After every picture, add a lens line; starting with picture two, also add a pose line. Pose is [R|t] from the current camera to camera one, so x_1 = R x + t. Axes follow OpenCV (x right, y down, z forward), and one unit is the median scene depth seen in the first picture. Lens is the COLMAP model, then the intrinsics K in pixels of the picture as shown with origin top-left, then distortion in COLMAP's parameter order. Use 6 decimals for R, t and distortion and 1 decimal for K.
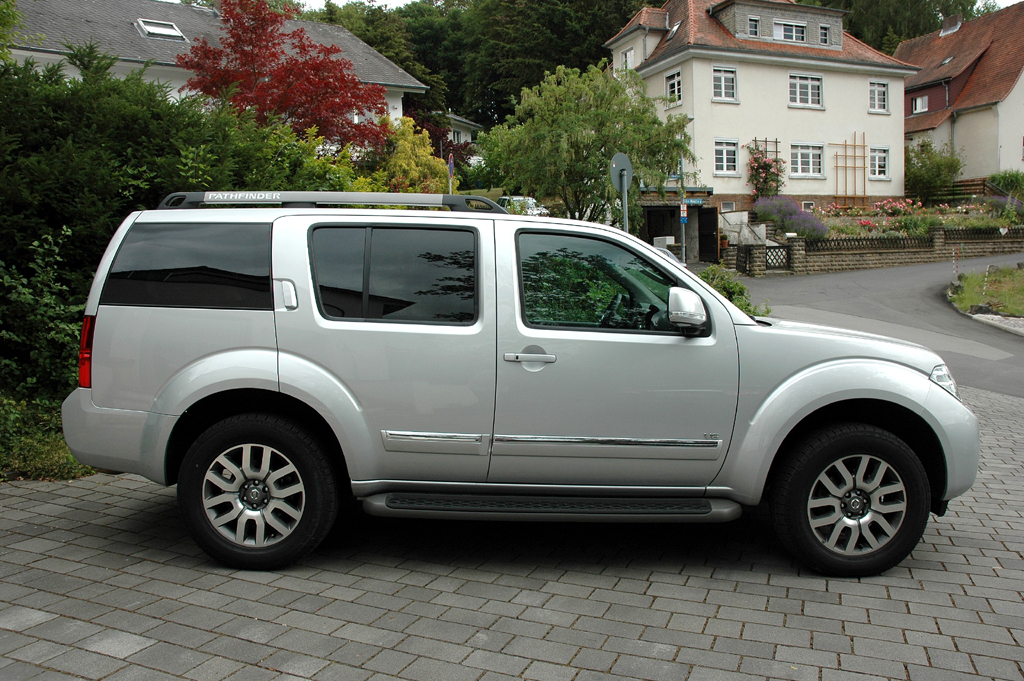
lens RADIAL K [[780.6, 0, 526.4], [0, 780.6, 341.1], [0, 0, 1]] dist [-0.181100, 0.164330]
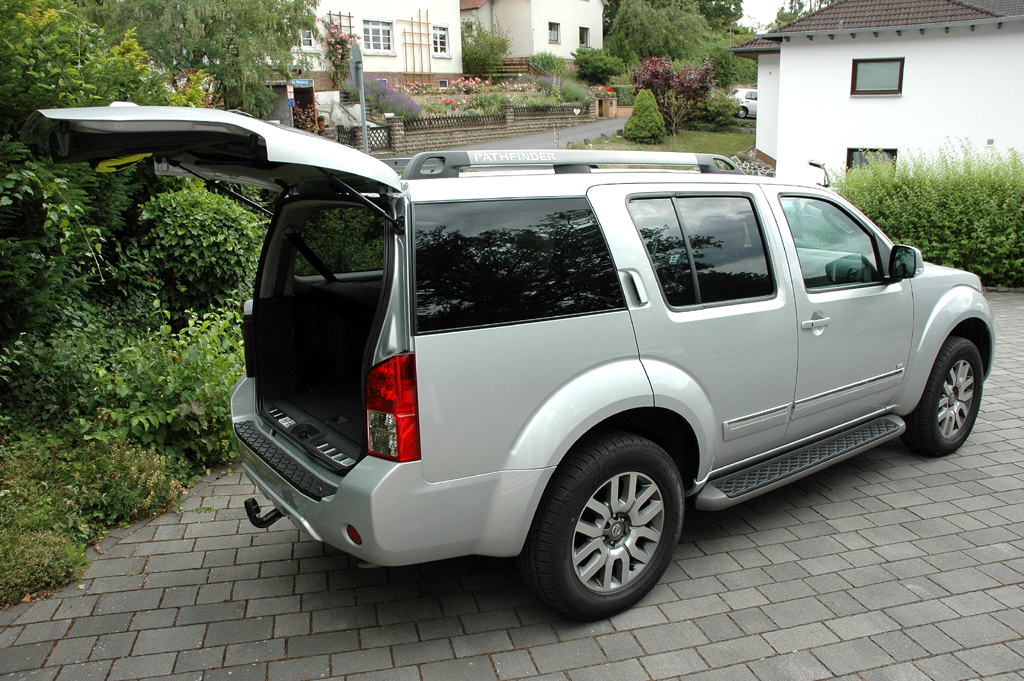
lens RADIAL K [[780.6, 0, 526.4], [0, 780.6, 341.1], [0, 0, 1]] dist [-0.181100, 0.164330]
pose [[0.820613, -0.152908, 0.550648, -0.092534], [0.061347, 0.981542, 0.181138, -0.017079], [-0.568181, -0.114863, 0.814847, 0.041290]]
